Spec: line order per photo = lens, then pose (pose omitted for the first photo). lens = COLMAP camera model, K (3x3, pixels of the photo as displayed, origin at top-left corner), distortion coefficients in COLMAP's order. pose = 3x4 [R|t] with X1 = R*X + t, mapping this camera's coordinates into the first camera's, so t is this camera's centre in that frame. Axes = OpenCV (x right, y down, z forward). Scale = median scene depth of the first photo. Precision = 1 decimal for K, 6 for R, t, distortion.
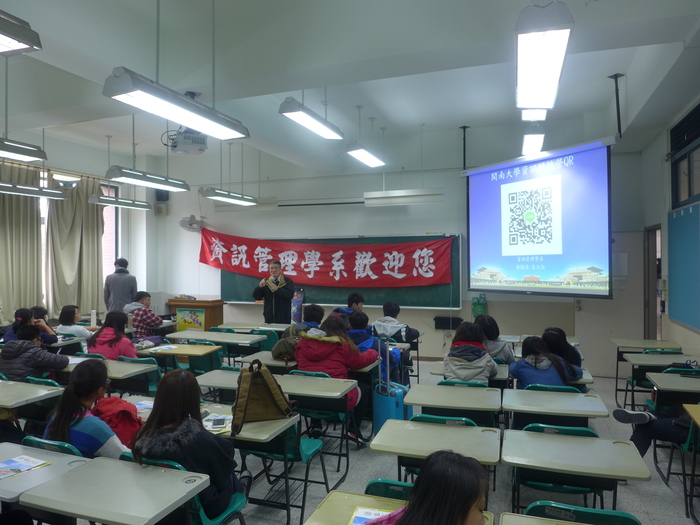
lens RADIAL K [[509.7, 0, 344.2], [0, 509.7, 264.6], [0, 0, 1]] dist [-0.054260, 0.022417]
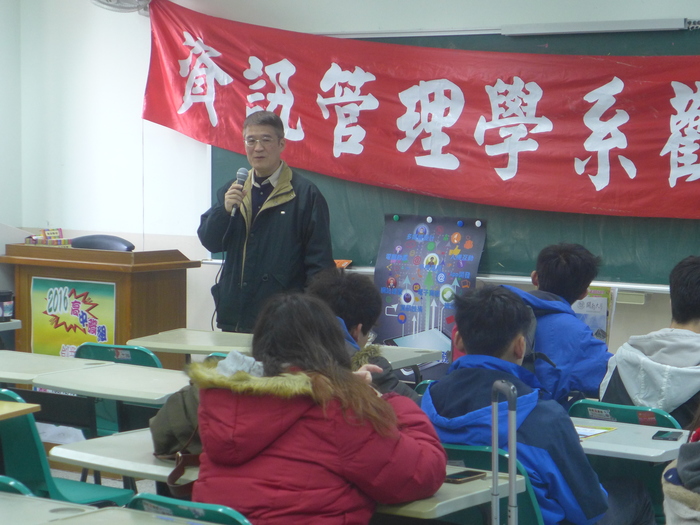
lens RADIAL K [[1871.2, 0, 336.9], [0, 1871.2, 267.1], [0, 0, 1]] dist [0.288650, 0.000000]
pose [[0.956785, 0.031448, -0.289091, 0.147904], [-0.012077, 0.997575, 0.068549, 0.005111], [0.290545, -0.062095, 0.954844, 0.021314]]
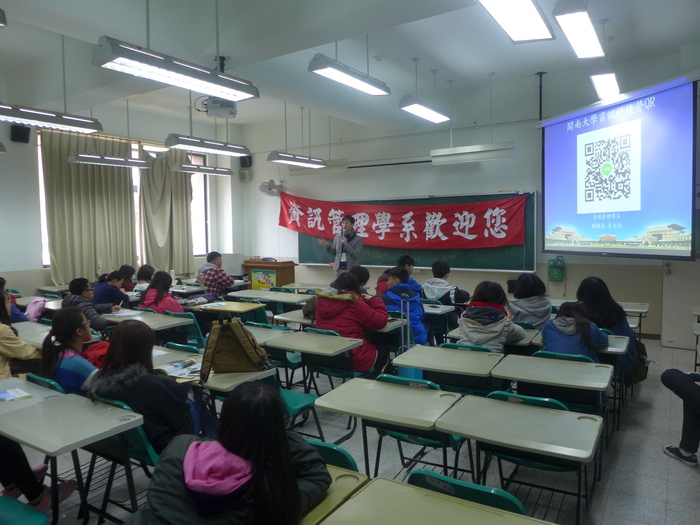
lens RADIAL K [[509.7, 0, 346.8], [0, 509.7, 261.3], [0, 0, 1]] dist [-0.054260, 0.022417]
pose [[0.973552, 0.004720, -0.228416, 0.102153], [0.009495, 0.998087, 0.061095, 0.007342], [0.228267, -0.061648, 0.971645, 0.019953]]
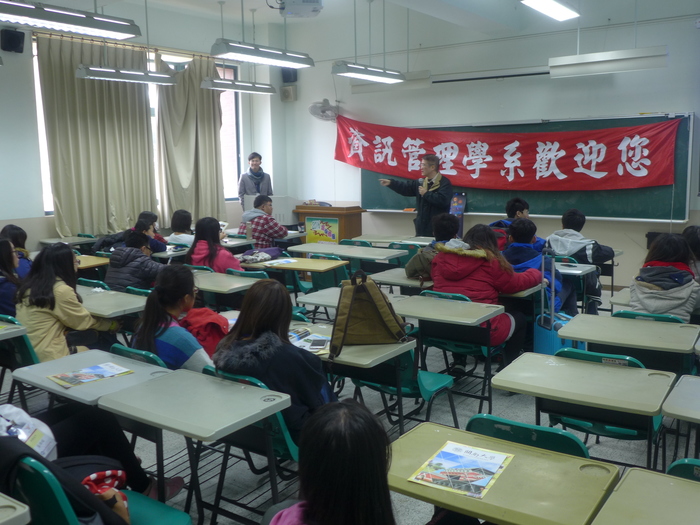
lens RADIAL K [[668.6, 0, 350.5], [0, 668.6, 264.8], [0, 0, 1]] dist [-0.037963, 0.000000]
pose [[0.960327, 0.030026, -0.277257, 0.037383], [0.011125, 0.989271, 0.145667, 0.007115], [0.278656, -0.142972, 0.949689, -0.009212]]
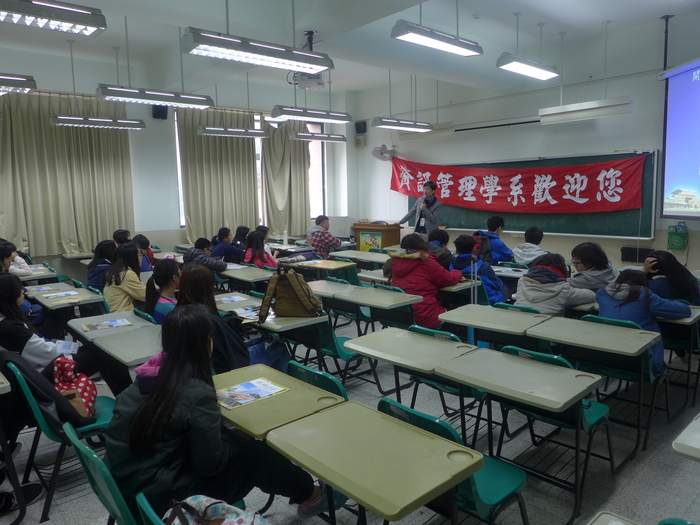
lens RADIAL K [[509.7, 0, 347.2], [0, 509.7, 261.1], [0, 0, 1]] dist [-0.054260, 0.022417]
pose [[0.877114, 0.047805, -0.477897, 0.178828], [0.014328, 0.991987, 0.125529, 0.010504], [0.480068, -0.116950, 0.869401, 0.012410]]
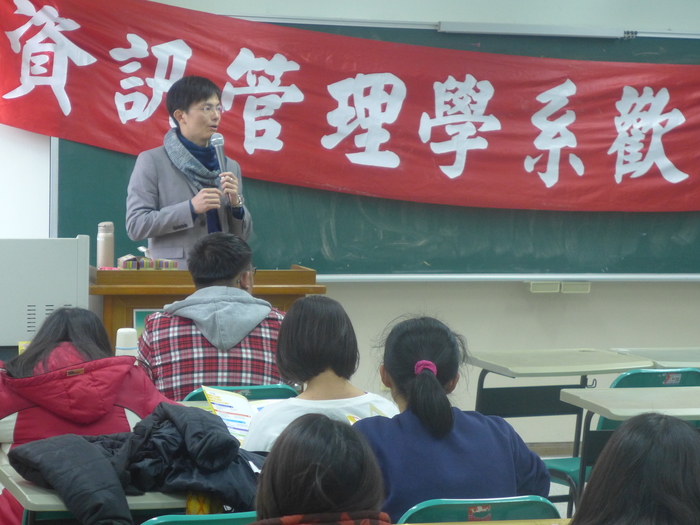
lens RADIAL K [[1871.2, 0, 348.2], [0, 1871.2, 257.3], [0, 0, 1]] dist [0.288650, 0.000000]
pose [[0.779547, -0.020587, 0.626005, -0.784960], [-0.022099, 0.997933, 0.060337, 0.009890], [-0.625953, -0.060869, 0.777481, 0.284679]]
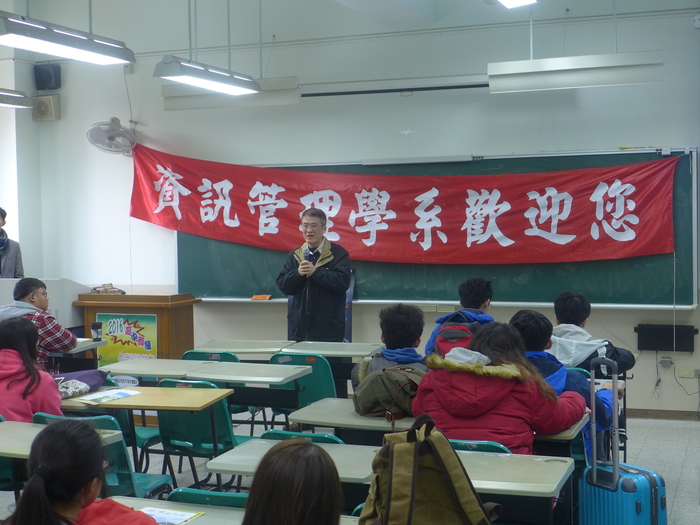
lens RADIAL K [[1040.0, 0, 339.2], [0, 1040.0, 268.3], [0, 0, 1]] dist [0.039204, 0.000000]
pose [[0.999622, -0.011783, -0.024844, -0.075858], [0.012856, 0.998970, 0.043511, 0.004248], [0.024306, -0.043814, 0.998744, 0.021193]]
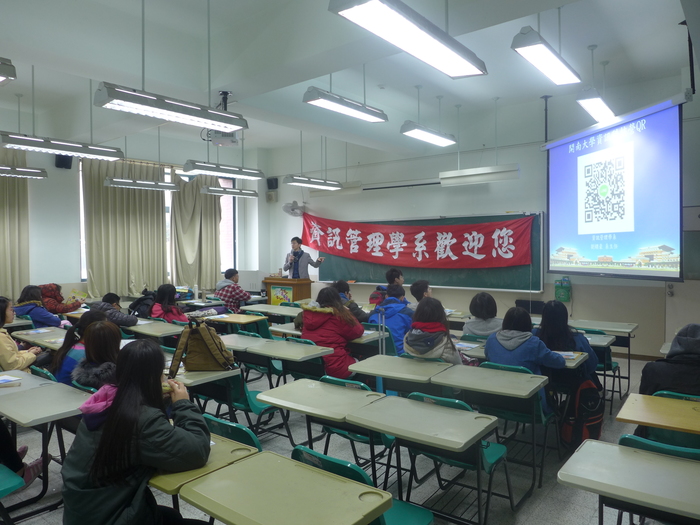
lens RADIAL K [[509.7, 0, 344.4], [0, 509.7, 265.4], [0, 0, 1]] dist [-0.054260, 0.022417]
pose [[0.945557, 0.007881, -0.325361, 0.183460], [0.001732, 0.999571, 0.029247, 0.009781], [0.325452, -0.028218, 0.945137, -0.000997]]
